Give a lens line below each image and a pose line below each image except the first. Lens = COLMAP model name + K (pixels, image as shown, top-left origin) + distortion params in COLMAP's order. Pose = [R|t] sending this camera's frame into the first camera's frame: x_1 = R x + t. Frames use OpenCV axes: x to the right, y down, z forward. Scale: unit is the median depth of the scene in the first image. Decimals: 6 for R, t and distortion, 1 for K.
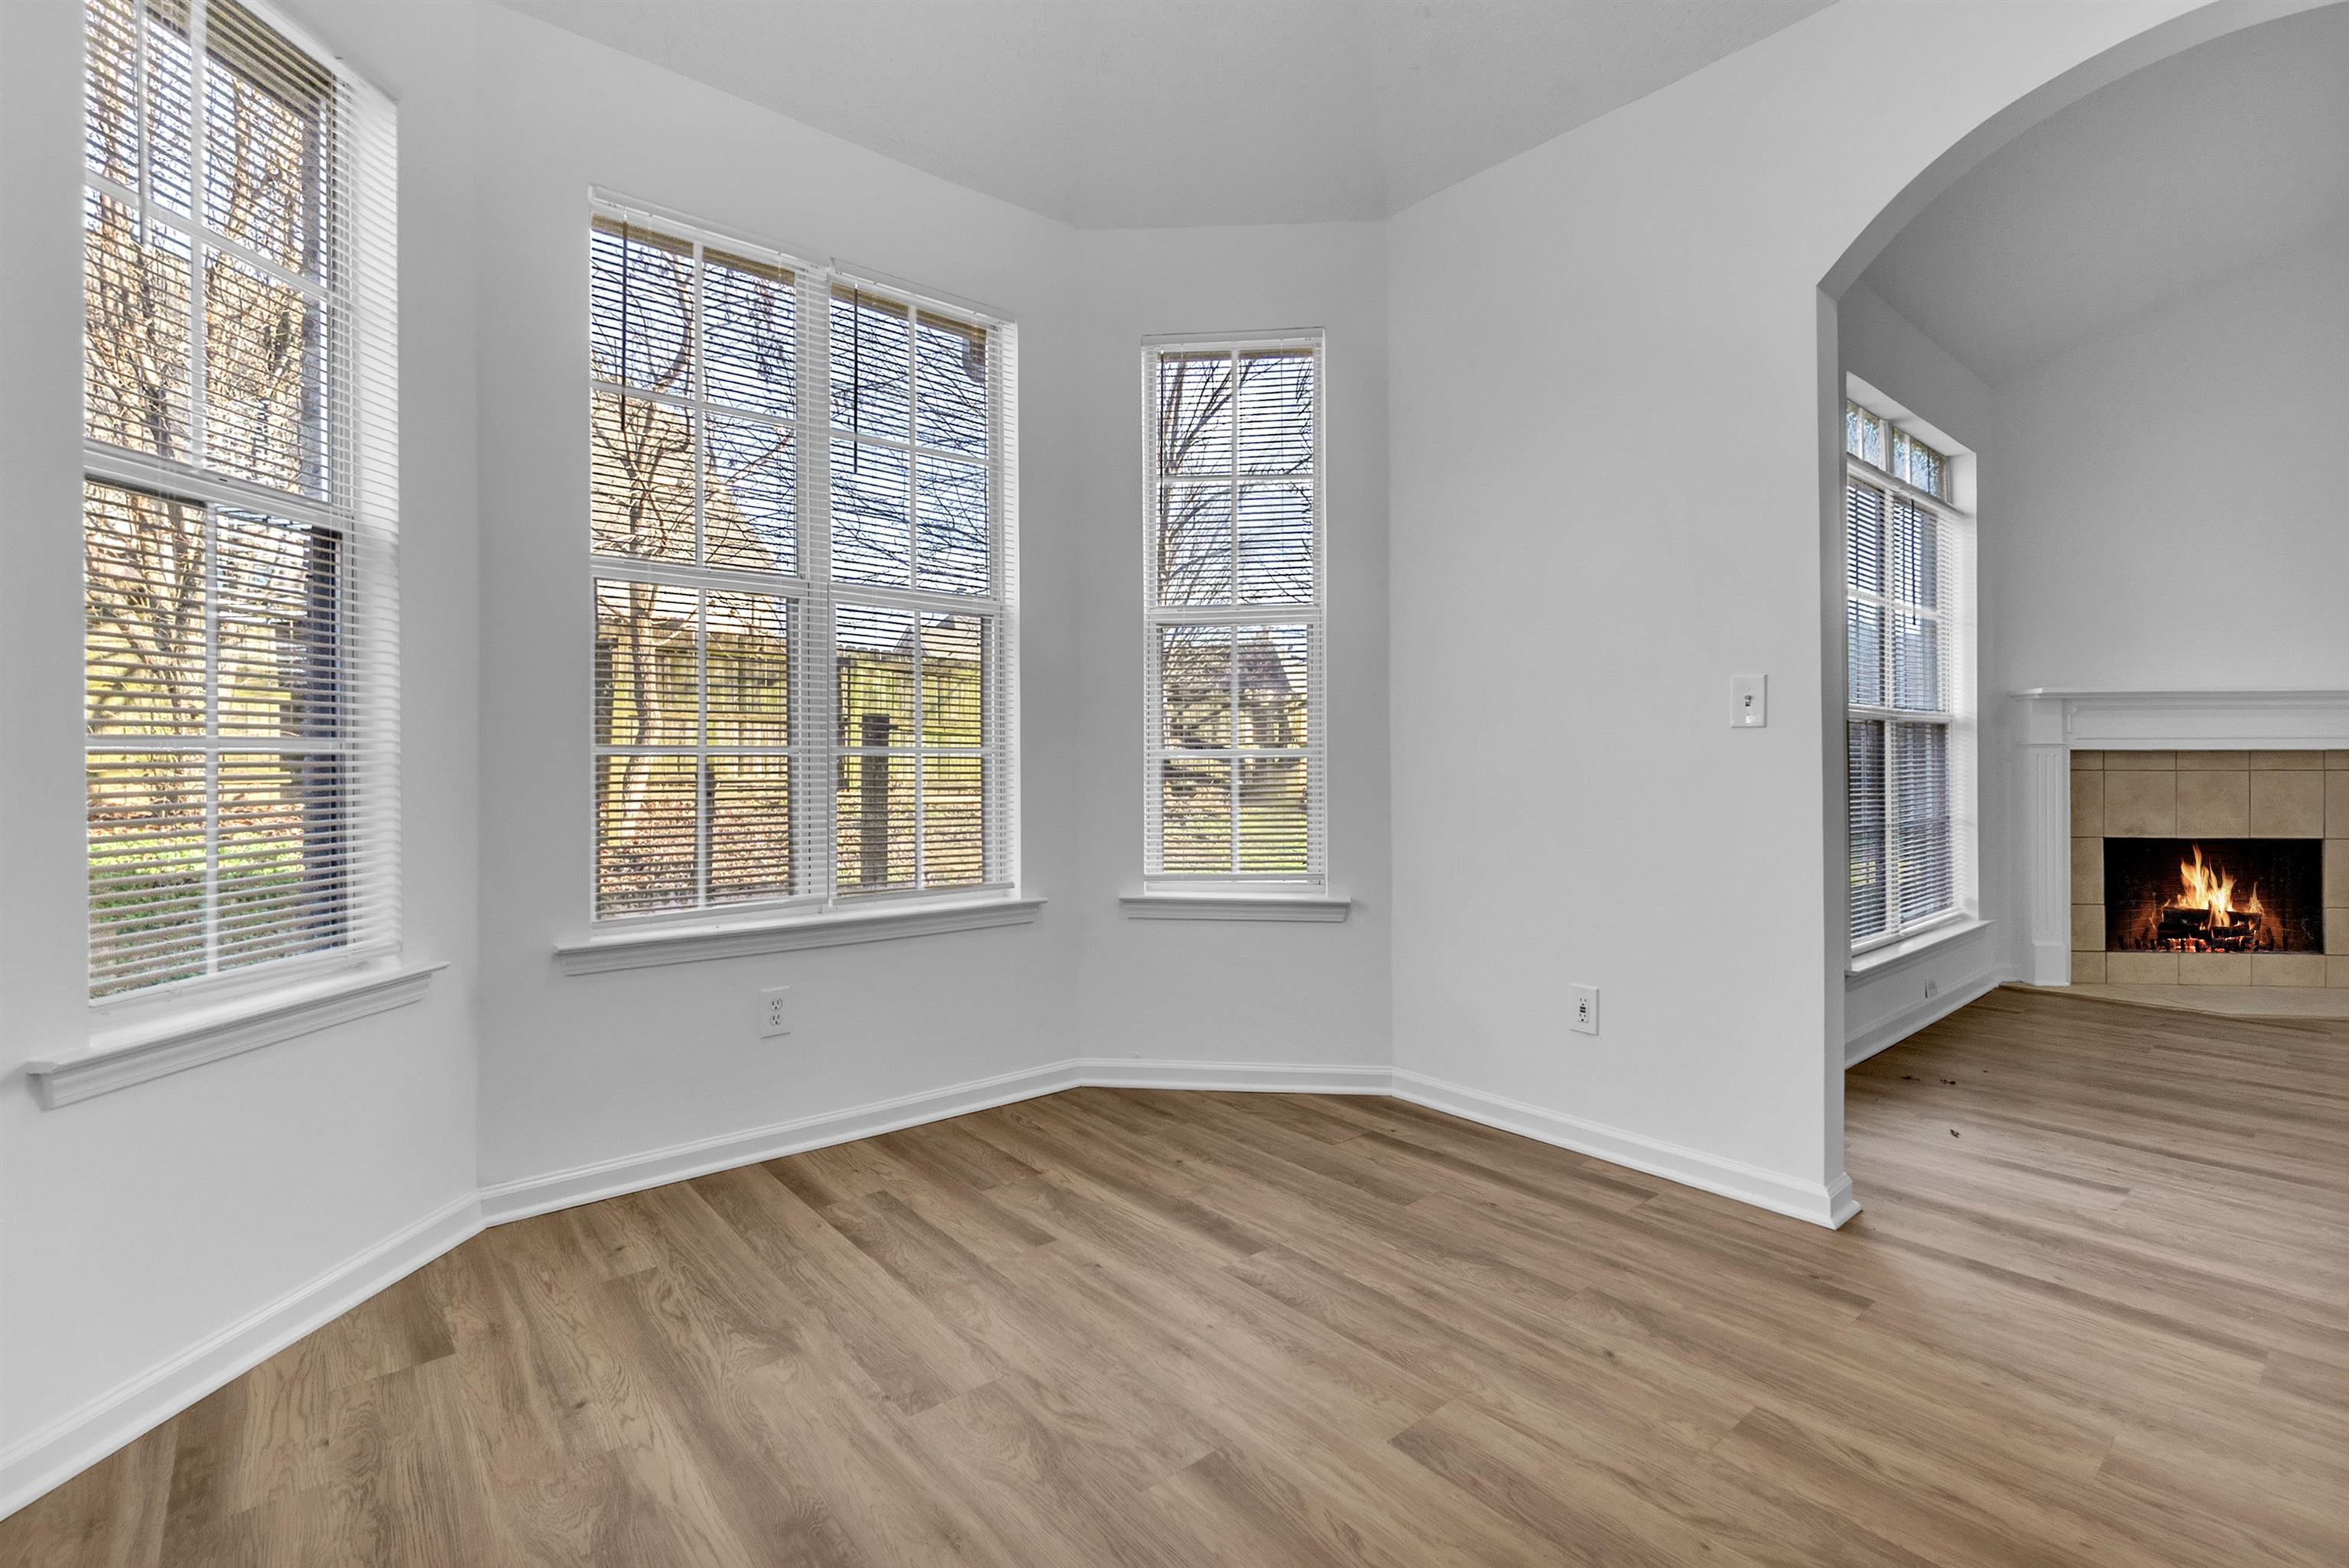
lens RADIAL K [[1070.6, 0, 1159.7], [0, 1070.6, 744.4], [0, 0, 1]] dist [0.001204, 0.000468]
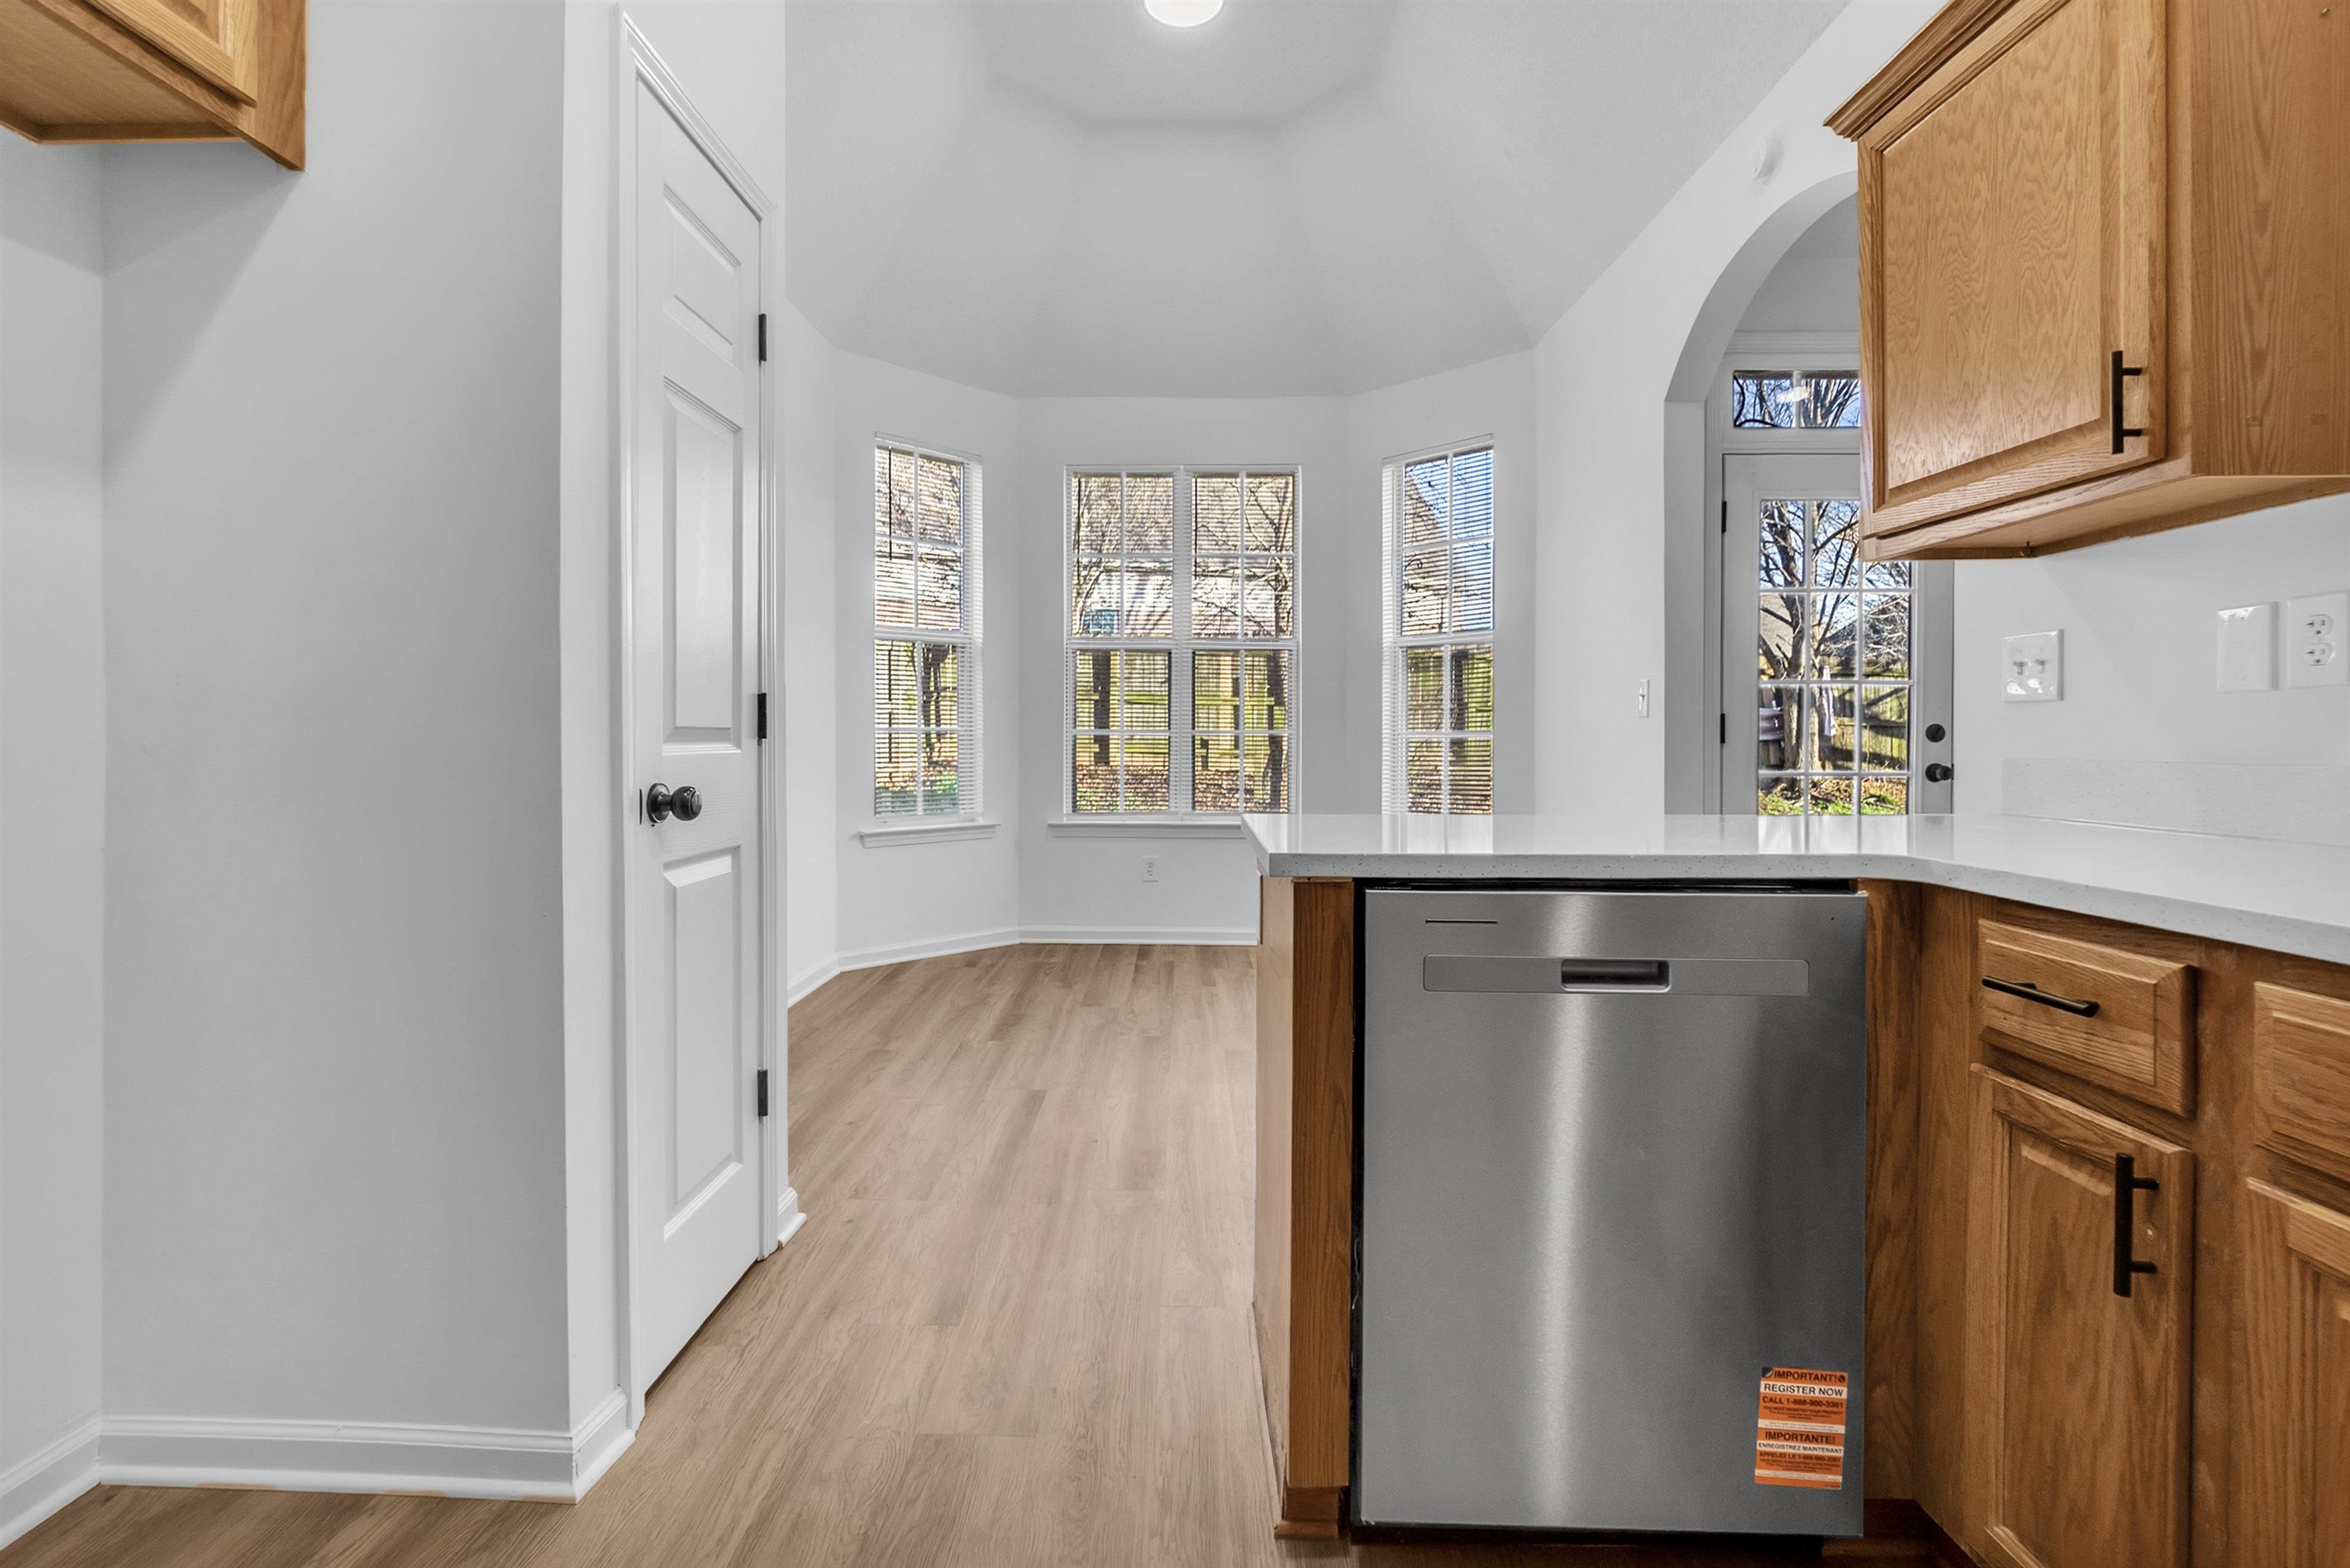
lens RADIAL K [[1071.1, 0, 1160.2], [0, 1071.1, 744.4], [0, 0, 1]] dist [0.001204, 0.000468]
pose [[0.746809, 0.009075, -0.664977, 0.528020], [0.004748, 0.999809, 0.018977, -0.005063], [0.665022, -0.017330, 0.746623, -0.237256]]
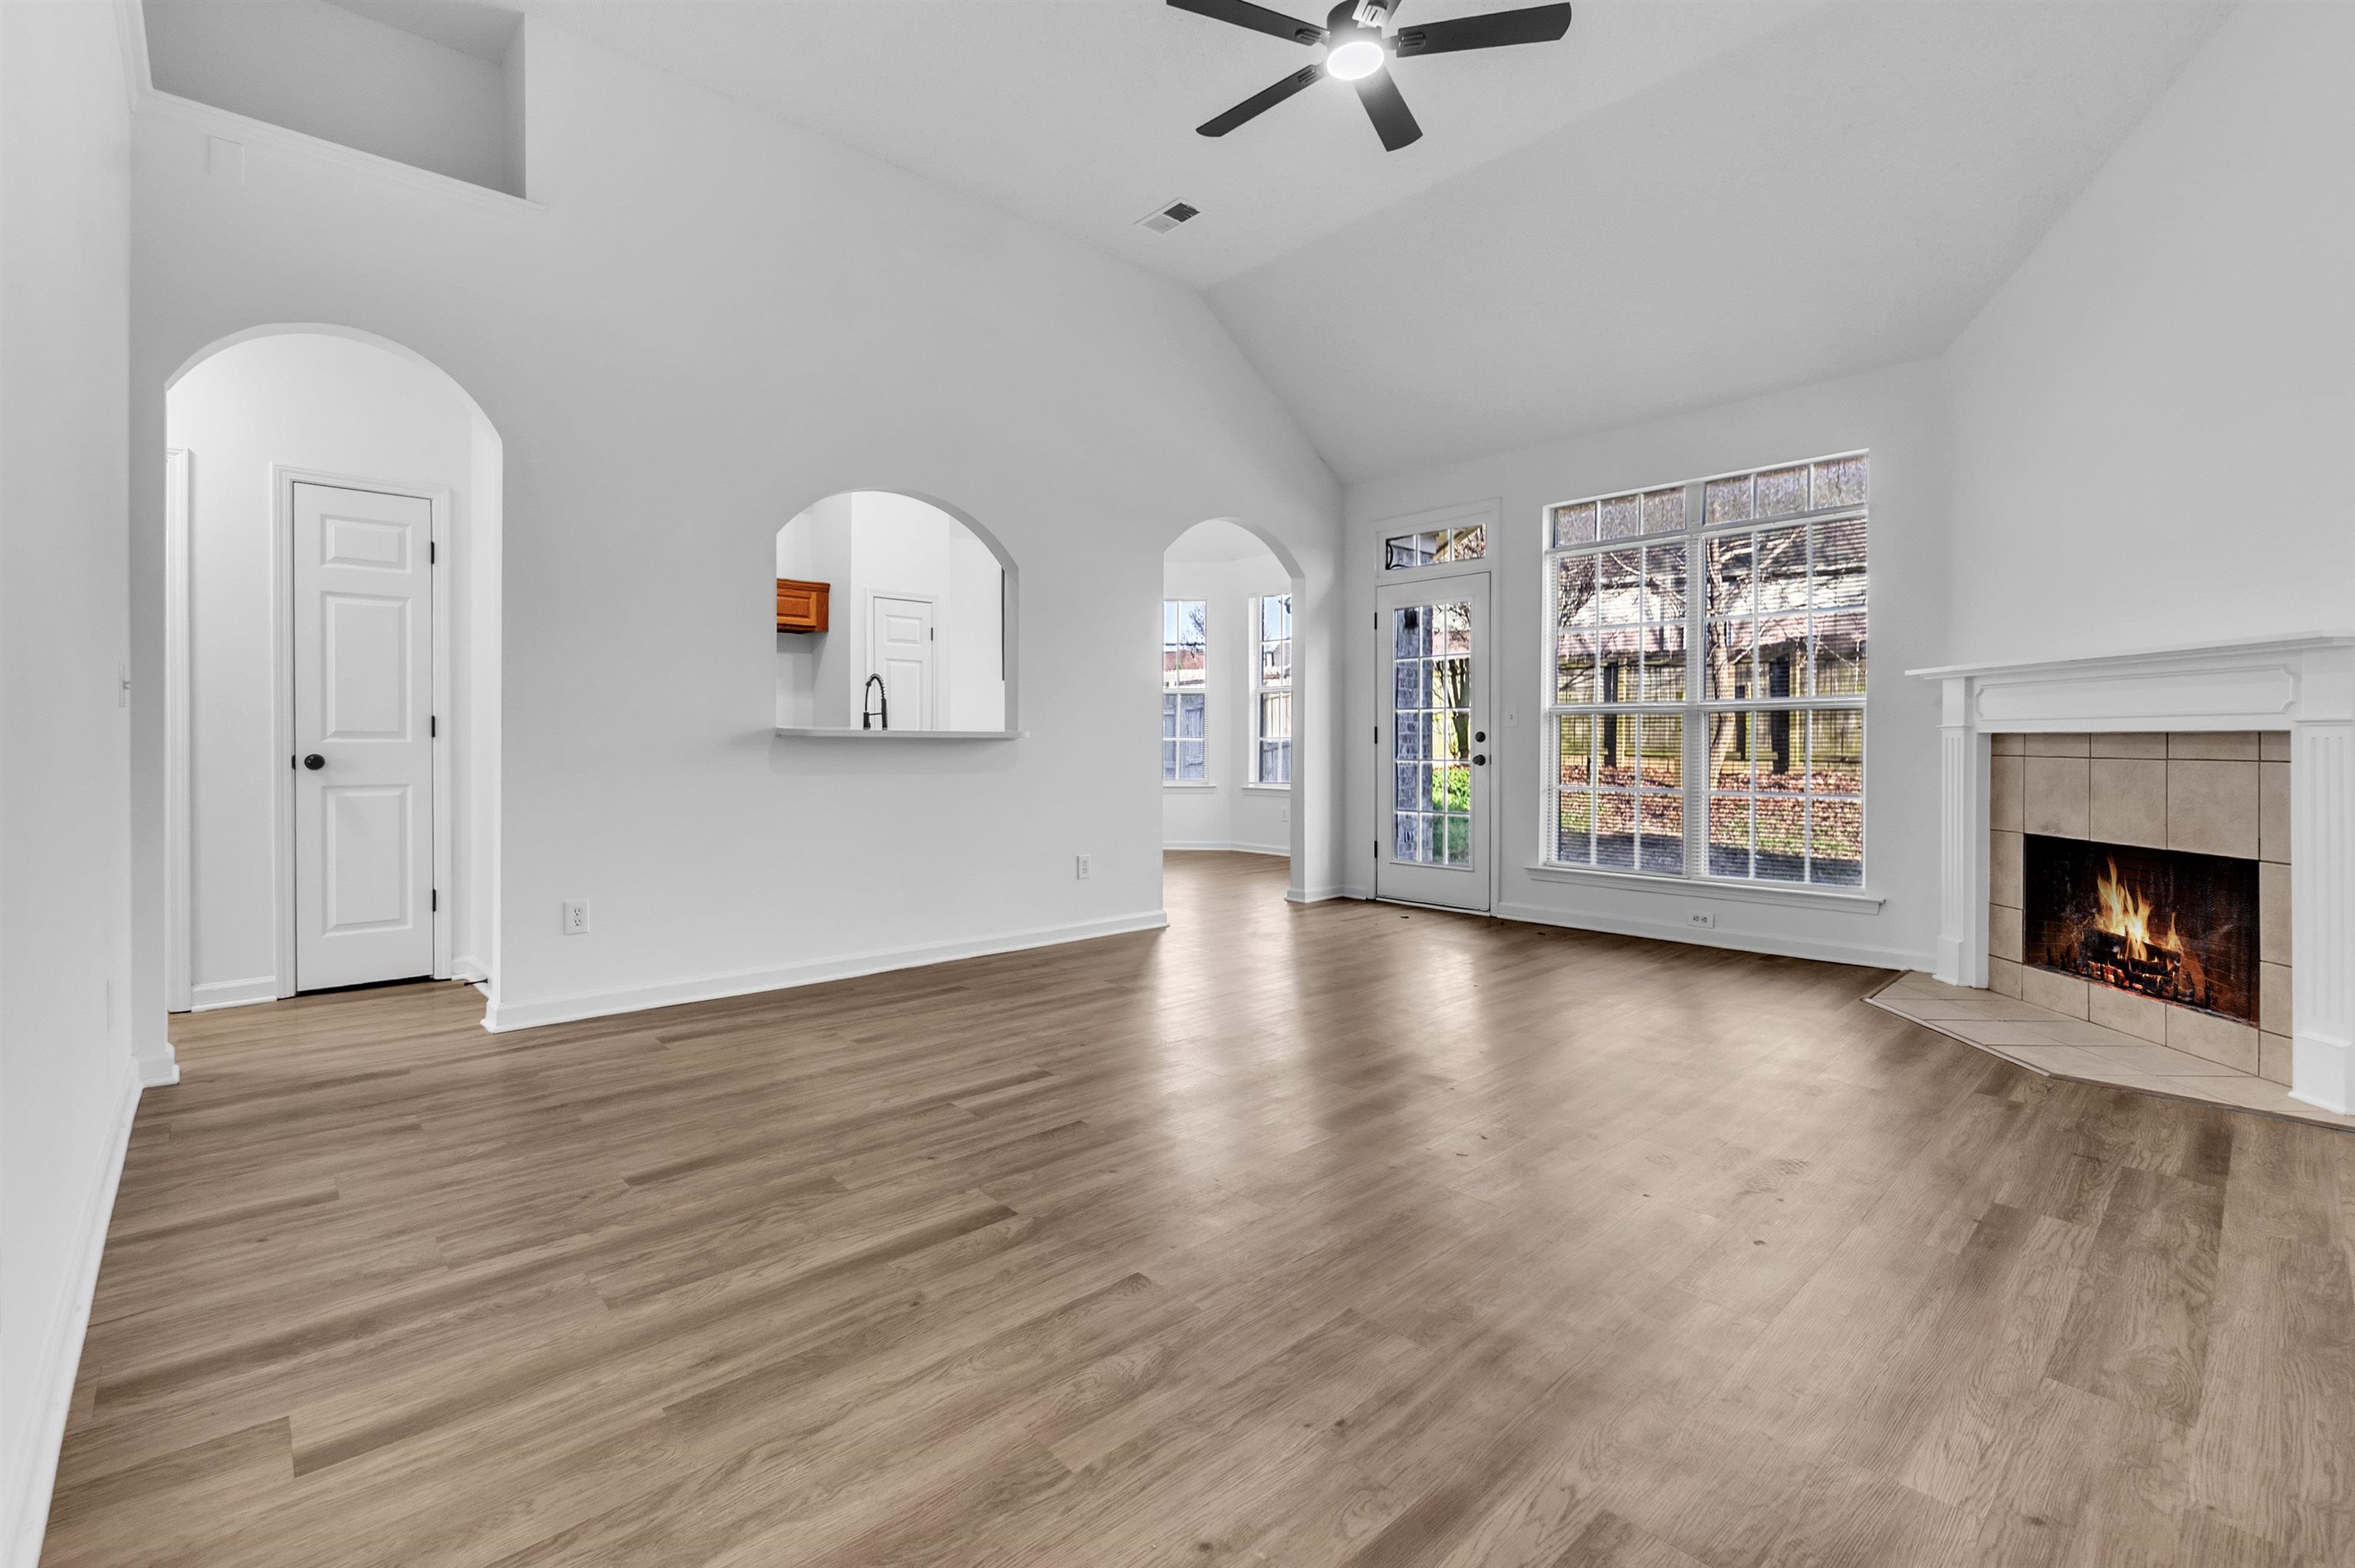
lens RADIAL K [[1043.7, 0, 1181.2], [0, 1043.7, 754.3], [0, 0, 1]] dist [-0.001133, -0.000075]
pose [[0.047543, 0.014490, -0.998764, 1.753902], [0.010536, 0.999832, 0.015007, 0.002758], [0.998814, -0.011236, 0.047383, 0.285014]]
